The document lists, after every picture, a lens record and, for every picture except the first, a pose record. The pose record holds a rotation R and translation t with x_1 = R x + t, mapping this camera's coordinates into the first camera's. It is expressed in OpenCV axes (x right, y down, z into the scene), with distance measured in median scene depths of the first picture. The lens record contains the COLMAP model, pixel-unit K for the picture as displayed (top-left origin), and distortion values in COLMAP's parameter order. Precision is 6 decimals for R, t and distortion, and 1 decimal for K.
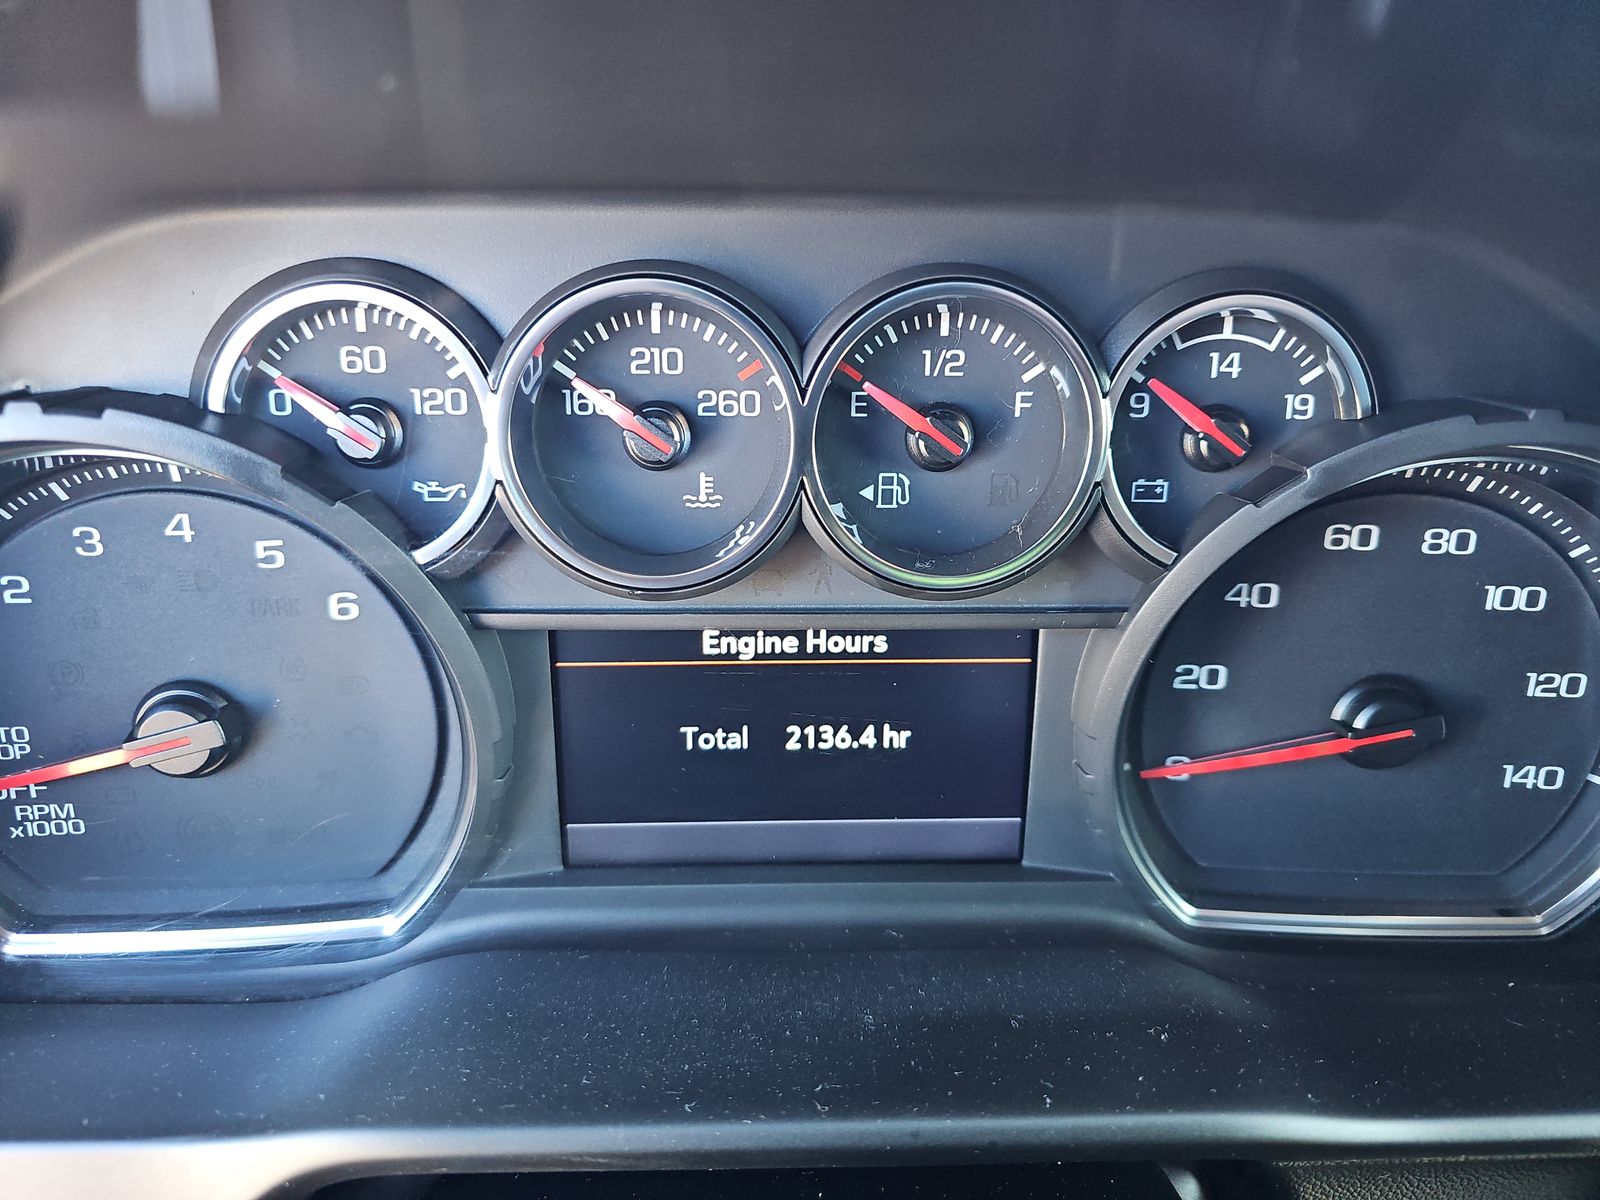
lens RADIAL K [[1093.8, 0, 800.0], [0, 1093.8, 600.0], [0, 0, 1]] dist [-0.025718, -0.001987]
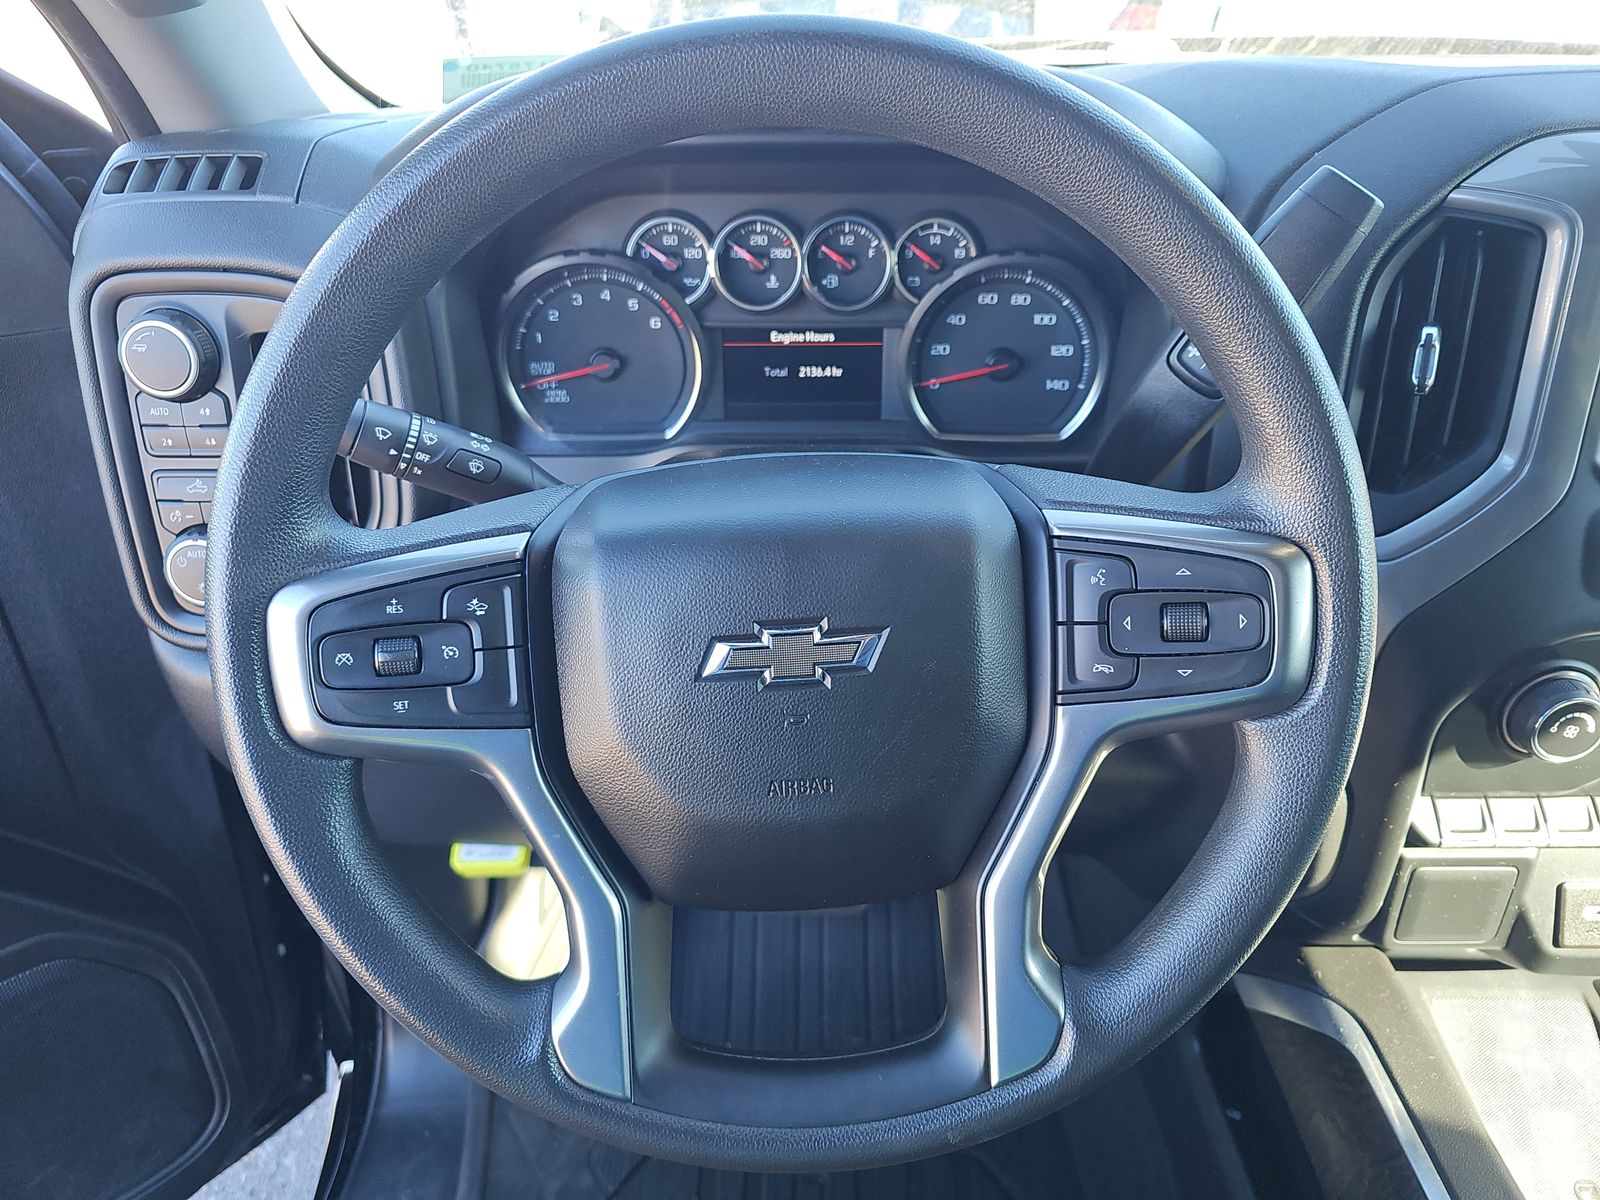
lens RADIAL K [[1060.6, 0, 800.0], [0, 1060.6, 600.0], [0, 0, 1]] dist [0.004866, -0.001745]
pose [[0.998855, 0.008993, -0.046990, 0.148482], [-0.003416, 0.993074, 0.117444, 0.468168], [0.047721, -0.117149, 0.991967, -2.228132]]
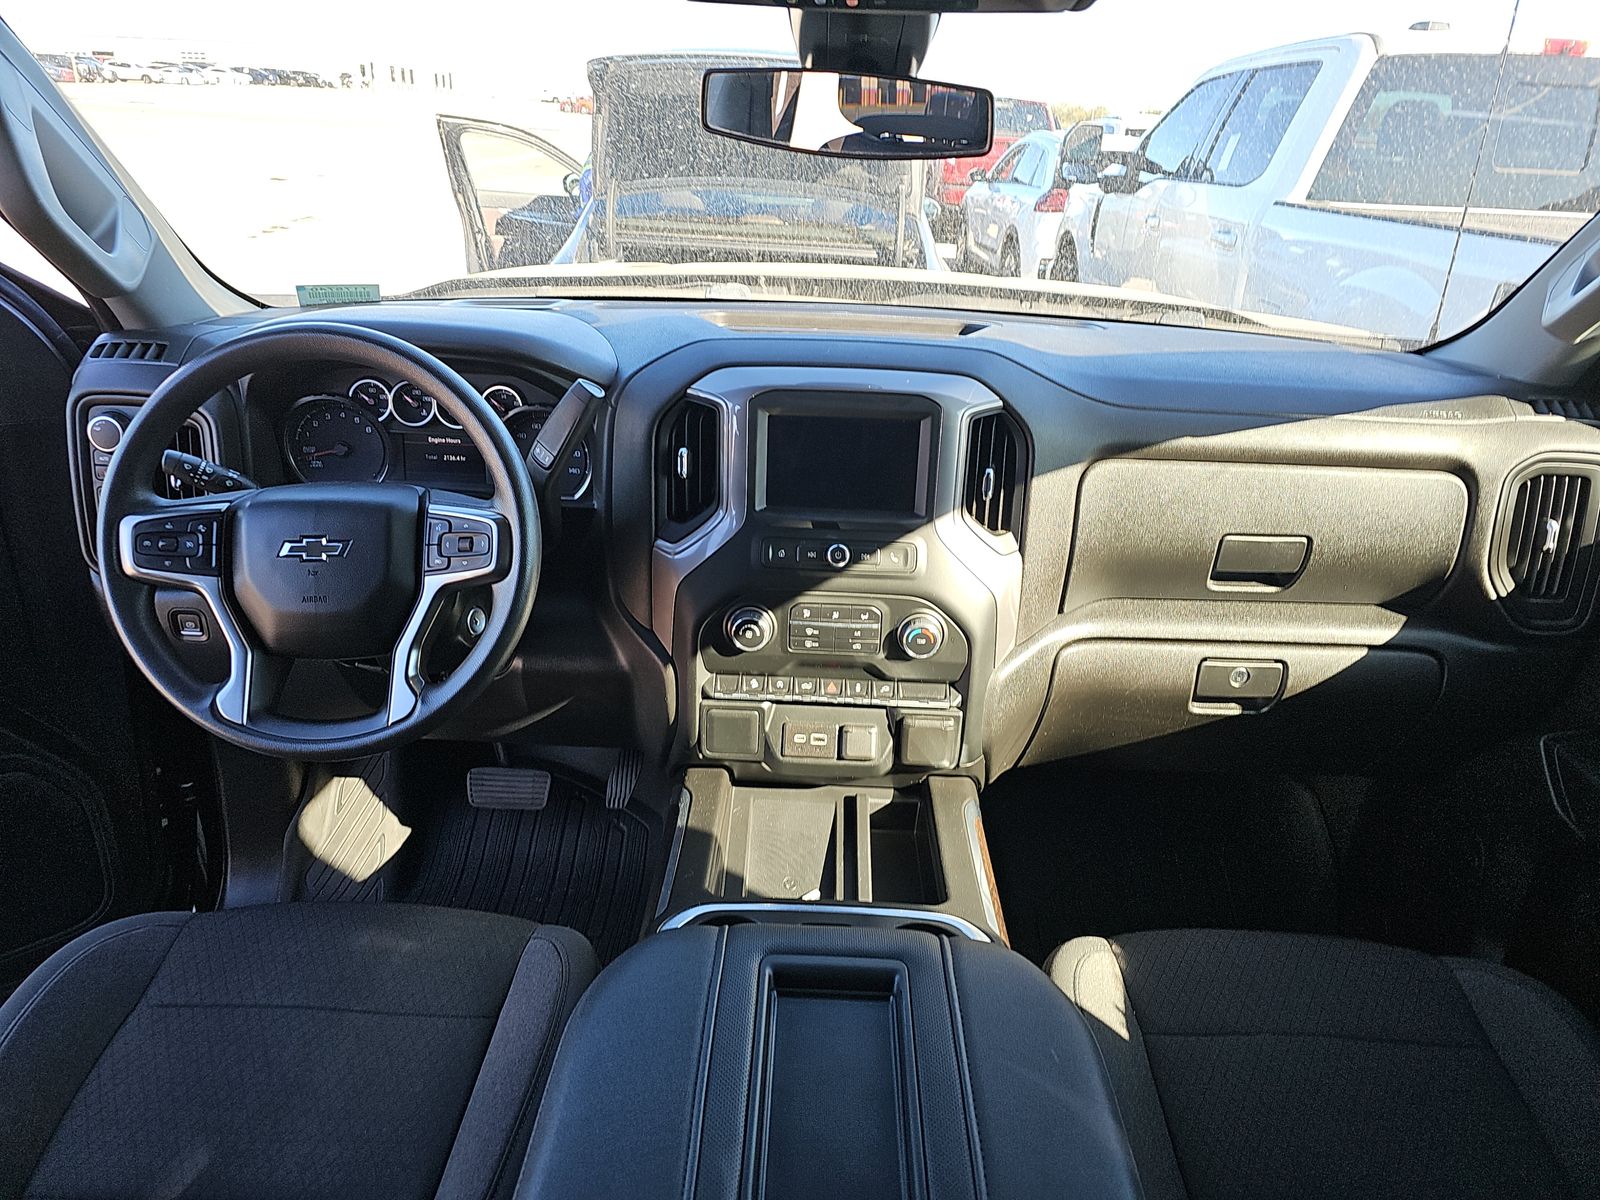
lens RADIAL K [[1019.8, 0, 800.0], [0, 1019.8, 600.0], [0, 0, 1]] dist [0.002046, 0.001210]
pose [[0.998176, 0.048512, -0.035936, 2.429872], [-0.048215, 0.998796, 0.009088, 0.856140], [0.036334, -0.007339, 0.999313, -5.010234]]
